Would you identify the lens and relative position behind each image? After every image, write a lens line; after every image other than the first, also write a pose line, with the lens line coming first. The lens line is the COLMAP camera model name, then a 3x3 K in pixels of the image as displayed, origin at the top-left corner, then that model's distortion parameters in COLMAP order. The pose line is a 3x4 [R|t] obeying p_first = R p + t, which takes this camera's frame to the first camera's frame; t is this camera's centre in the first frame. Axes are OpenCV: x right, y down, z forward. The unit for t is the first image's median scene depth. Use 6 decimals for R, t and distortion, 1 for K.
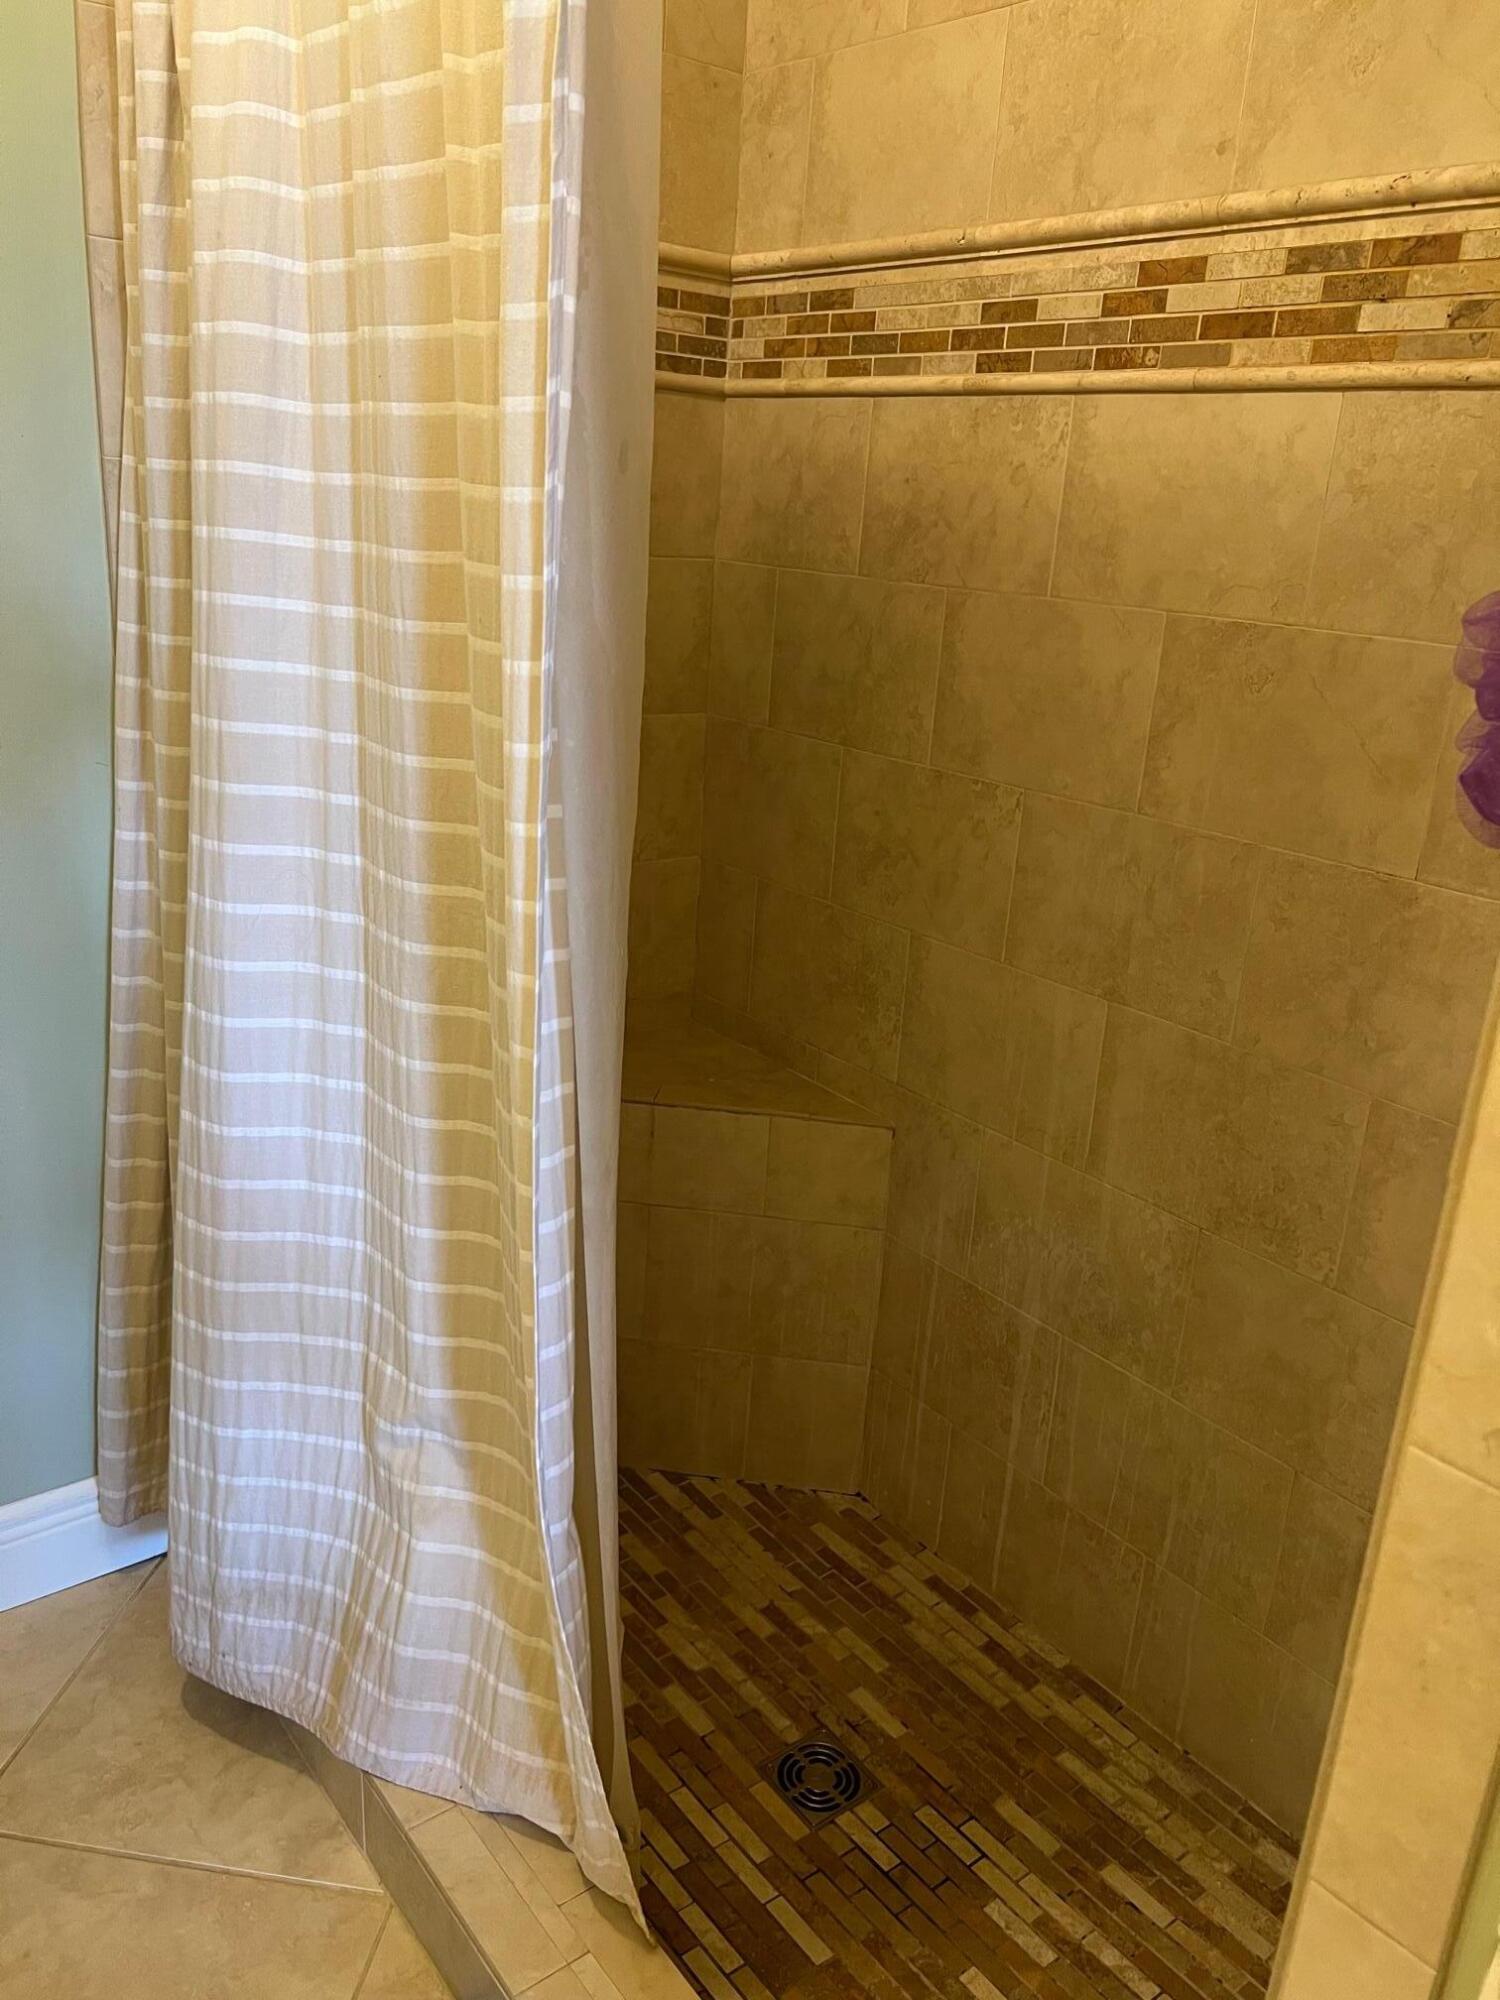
lens RADIAL K [[1502.2, 0, 755.5], [0, 1502.2, 1011.8], [0, 0, 1]] dist [0.041605, -0.058953]
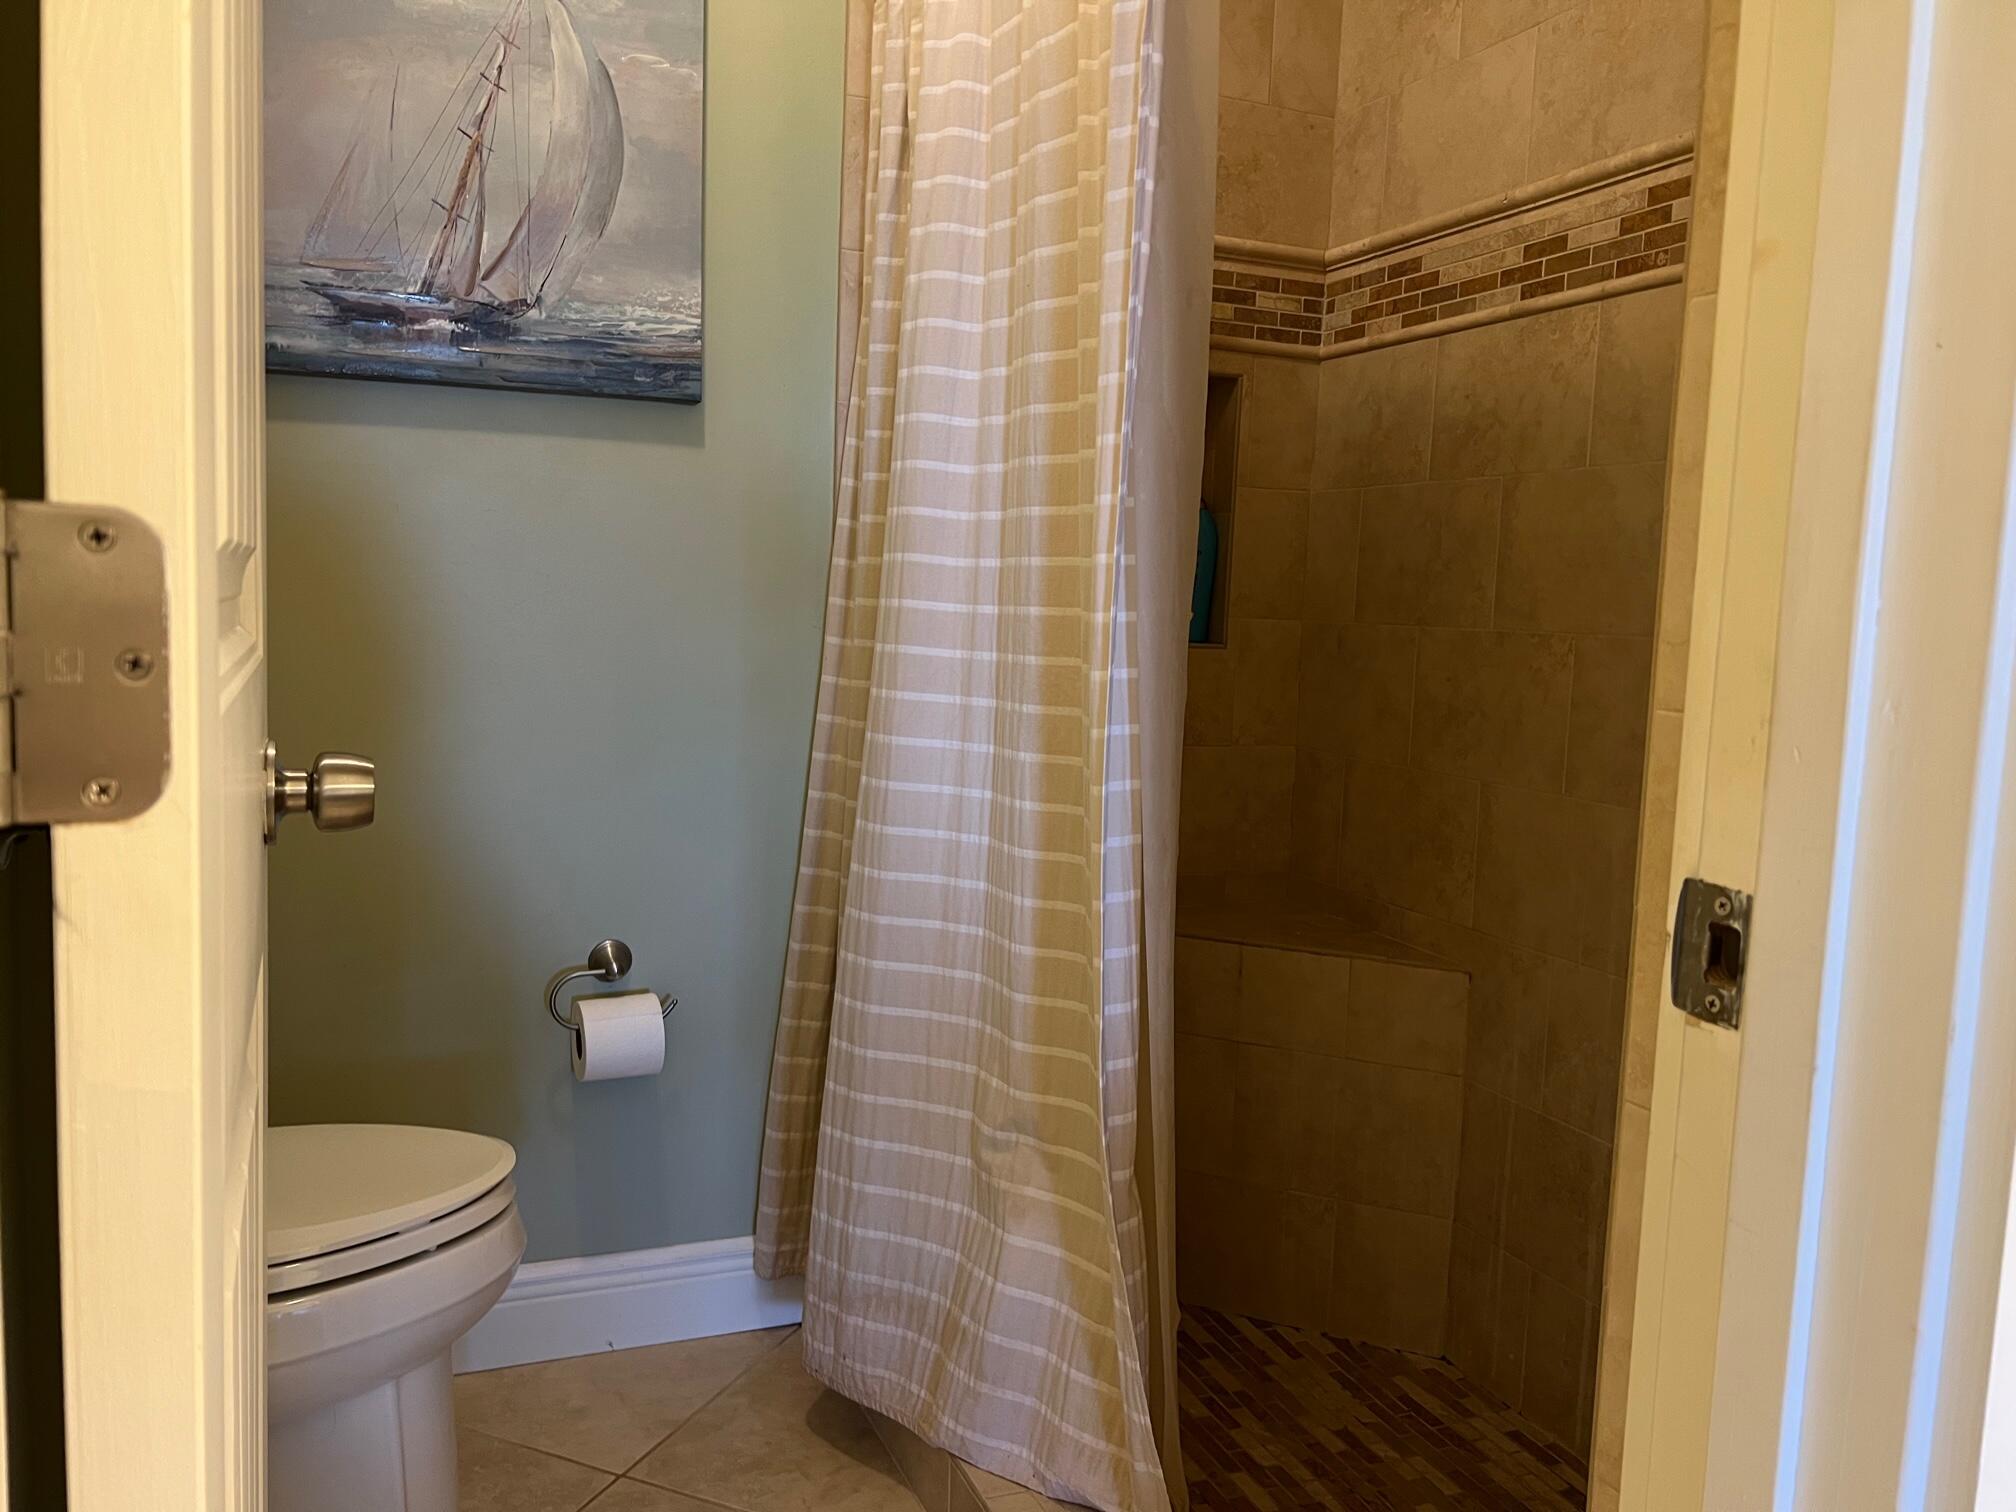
lens RADIAL K [[1514.2, 0, 995.6], [0, 1514.2, 760.2], [0, 0, 1]] dist [0.041605, -0.058953]
pose [[0.961548, 0.000031, -0.274638, 0.081778], [-0.063693, 0.972761, -0.222889, 0.242310], [0.267150, 0.231811, 0.935358, -0.167816]]
